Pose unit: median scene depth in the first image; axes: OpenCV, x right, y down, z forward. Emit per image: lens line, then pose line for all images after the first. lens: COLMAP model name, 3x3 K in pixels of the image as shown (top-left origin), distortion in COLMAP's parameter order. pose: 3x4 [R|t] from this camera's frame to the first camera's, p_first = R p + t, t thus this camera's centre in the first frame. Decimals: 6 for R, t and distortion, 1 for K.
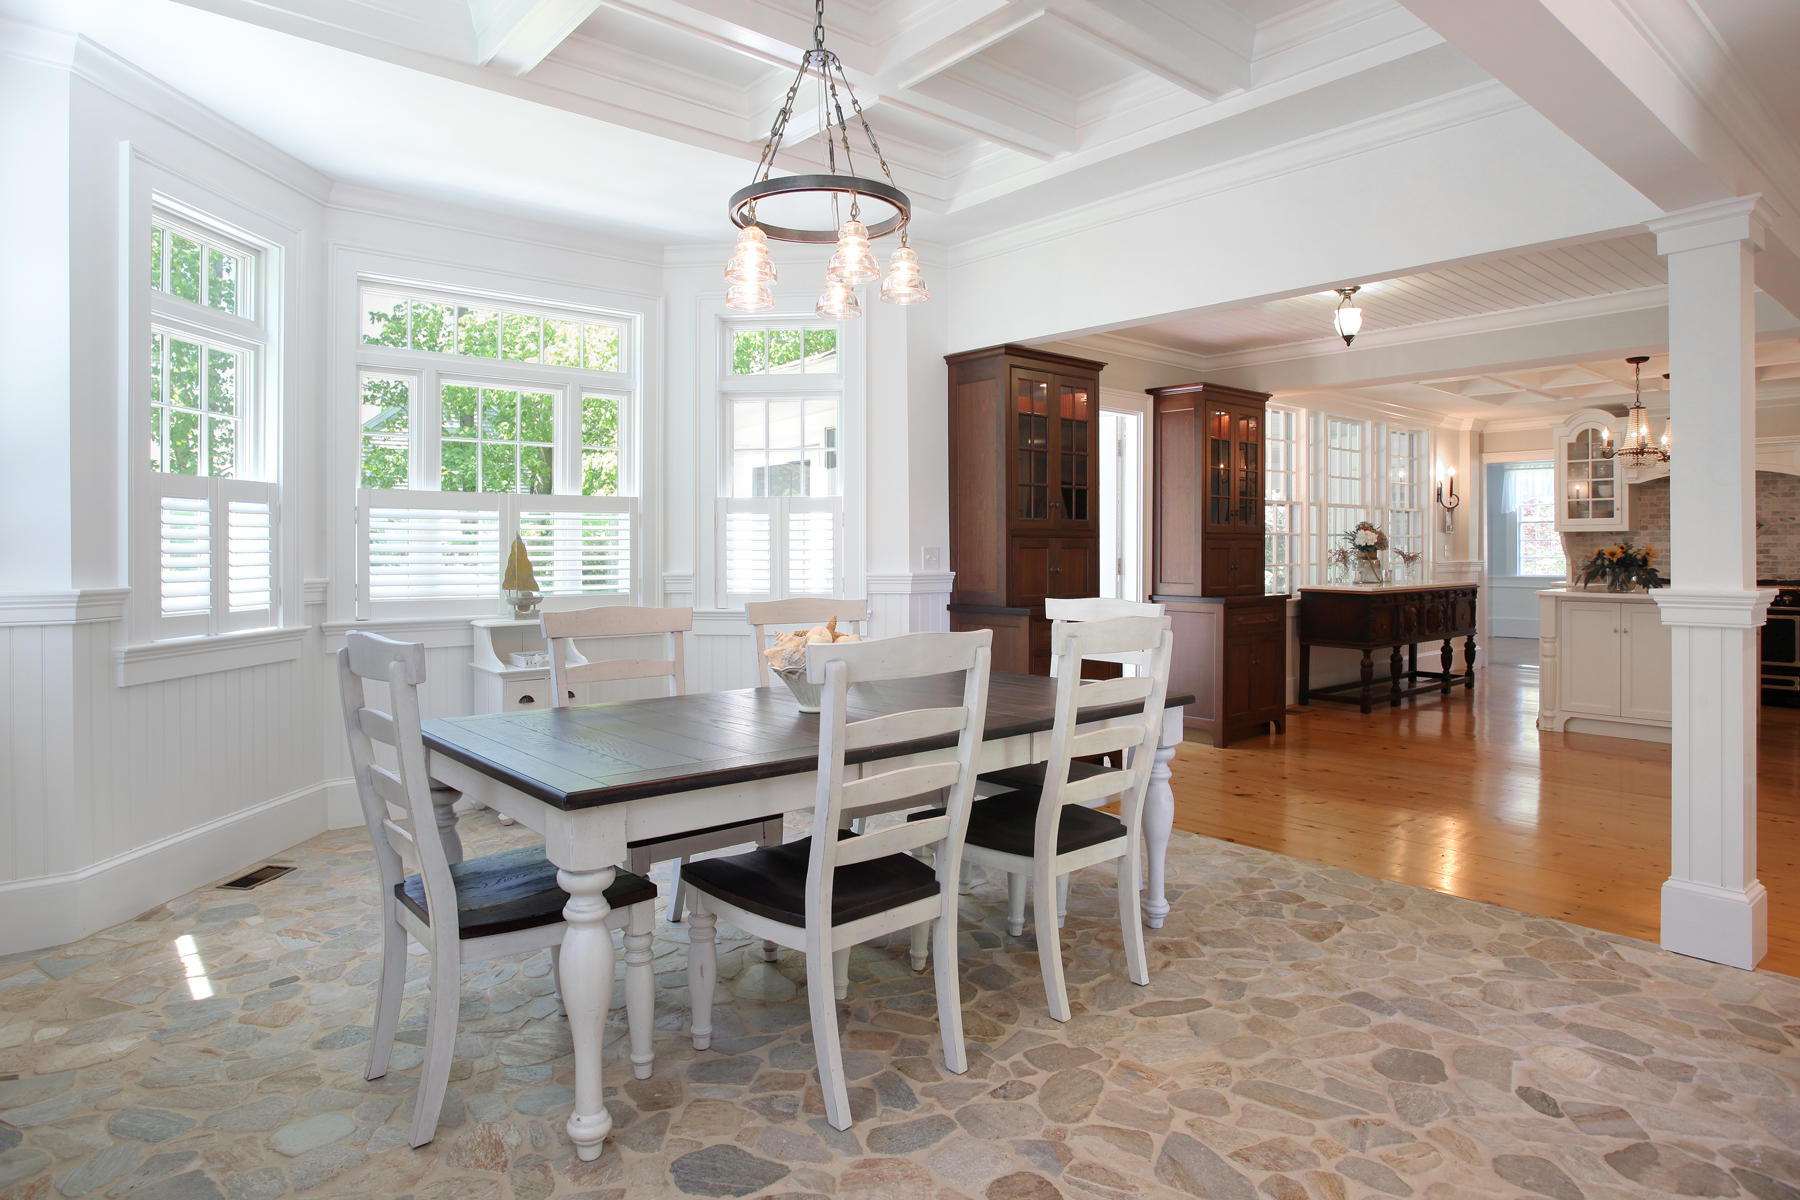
lens RADIAL K [[1029.0, 0, 907.1], [0, 1029.0, 545.7], [0, 0, 1]] dist [0.000167, -0.000086]
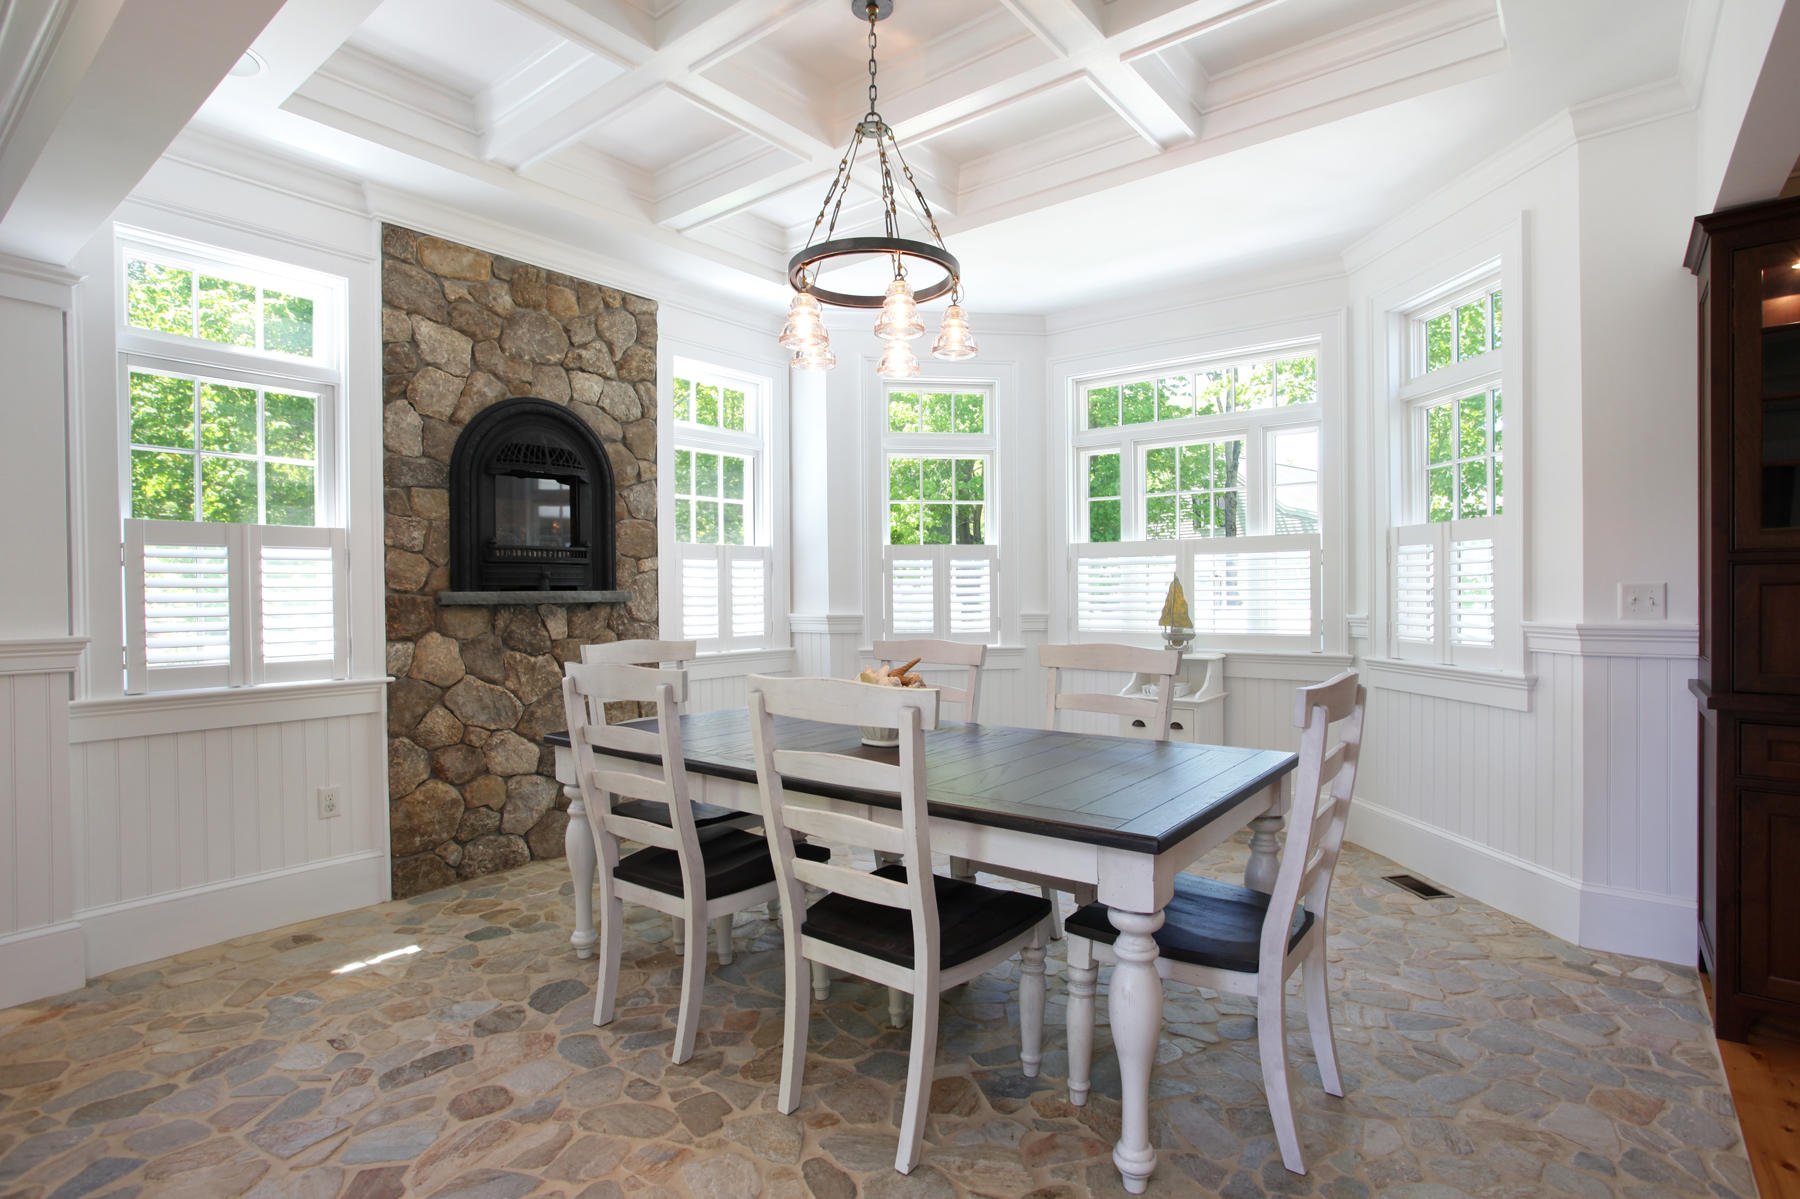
lens RADIAL K [[901.2, 0, 896.8], [0, 901.2, 600.7], [0, 0, 1]] dist [-0.028029, 0.000519]
pose [[0.184099, 0.008048, -0.982875, 1.224842], [0.011683, 0.999878, 0.010375, 0.004267], [0.982838, -0.013393, 0.183982, 1.249444]]
